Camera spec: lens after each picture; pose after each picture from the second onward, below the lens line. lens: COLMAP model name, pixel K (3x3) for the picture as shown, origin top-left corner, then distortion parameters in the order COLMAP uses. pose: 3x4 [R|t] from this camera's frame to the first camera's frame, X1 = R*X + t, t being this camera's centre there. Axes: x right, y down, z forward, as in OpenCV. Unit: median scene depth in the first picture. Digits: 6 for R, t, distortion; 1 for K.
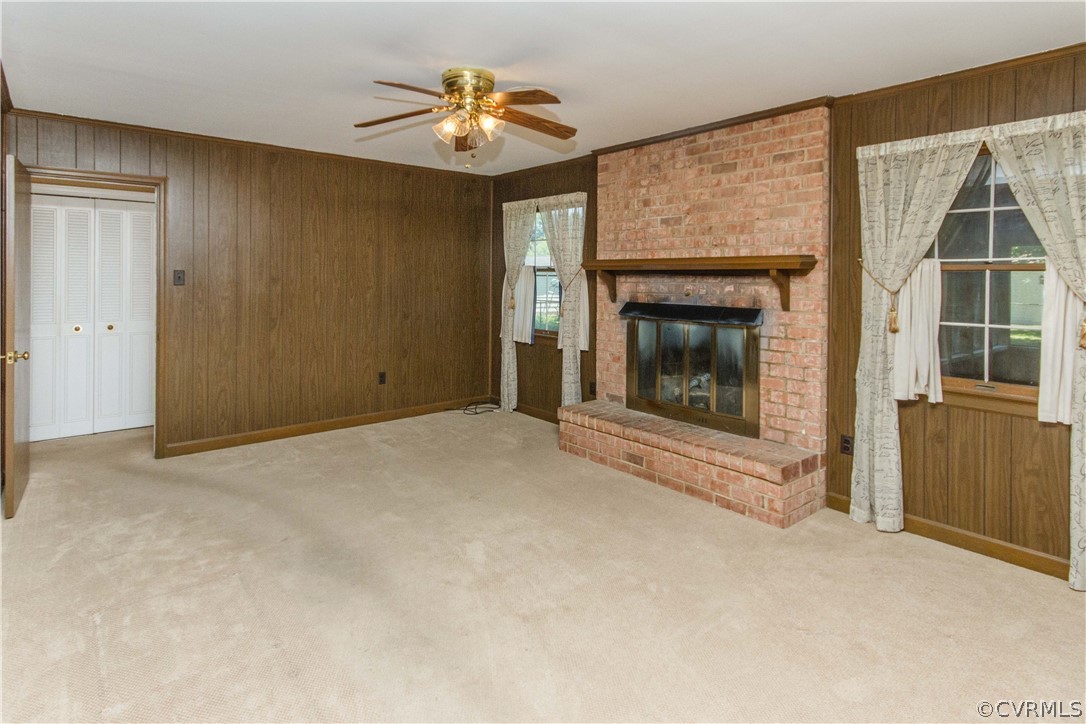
lens RADIAL K [[553.2, 0, 511.6], [0, 553.2, 283.4], [0, 0, 1]] dist [0.002219, 0.001866]
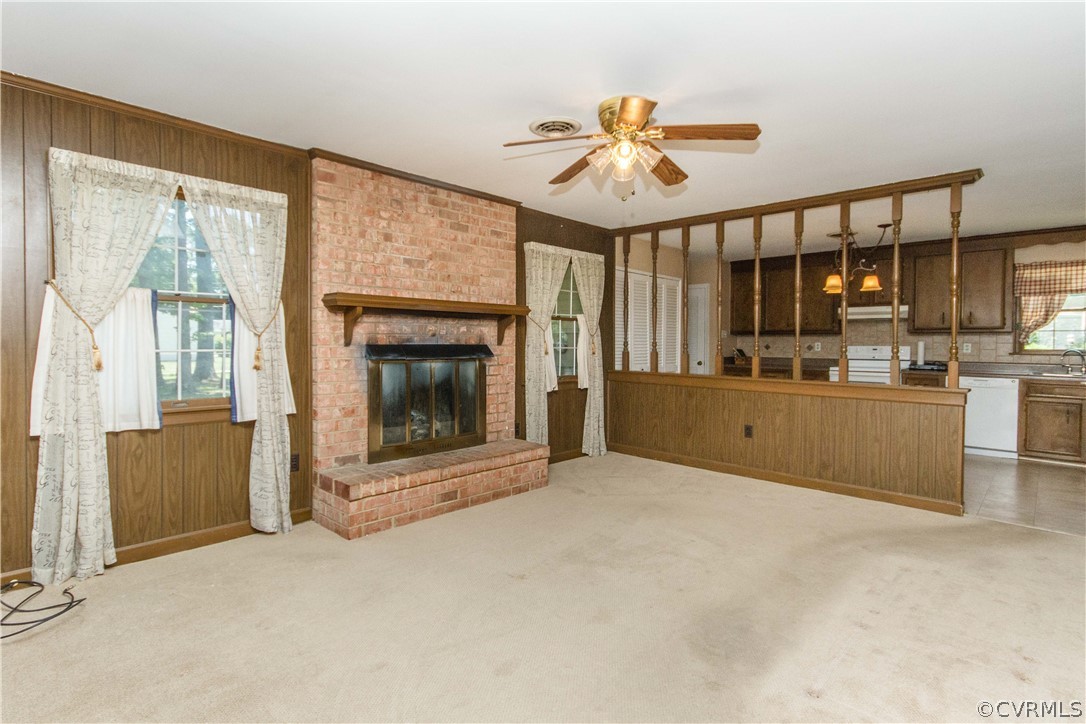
lens RADIAL K [[540.3, 0, 542.5], [0, 540.3, 348.9], [0, 0, 1]] dist [0.001998, 0.000231]
pose [[-0.125653, -0.027460, 0.991694, -0.728885], [0.000767, 0.999614, 0.027777, 0.018085], [-0.992074, 0.004251, -0.125584, 0.894424]]
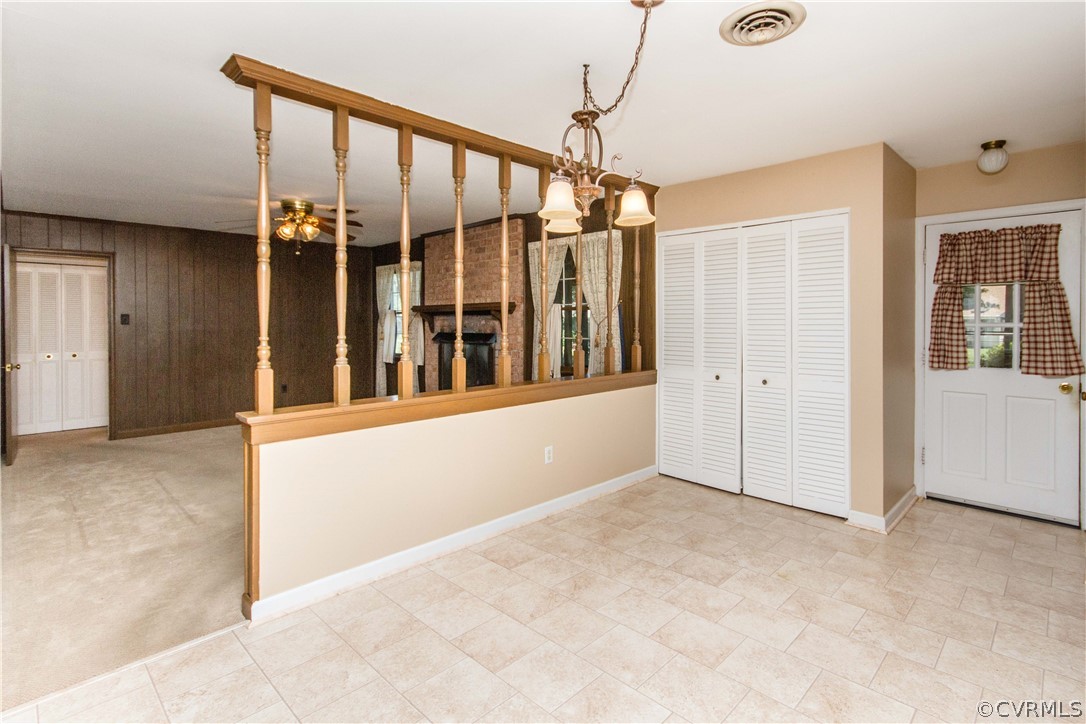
lens RADIAL K [[516.6, 0, 550.6], [0, 516.6, 328.0], [0, 0, 1]] dist [0.003044, 0.000451]
pose [[0.992473, -0.011237, 0.121948, 0.371228], [0.011110, 0.999937, 0.001723, 0.023798], [-0.121960, -0.000355, 0.992535, -0.530831]]
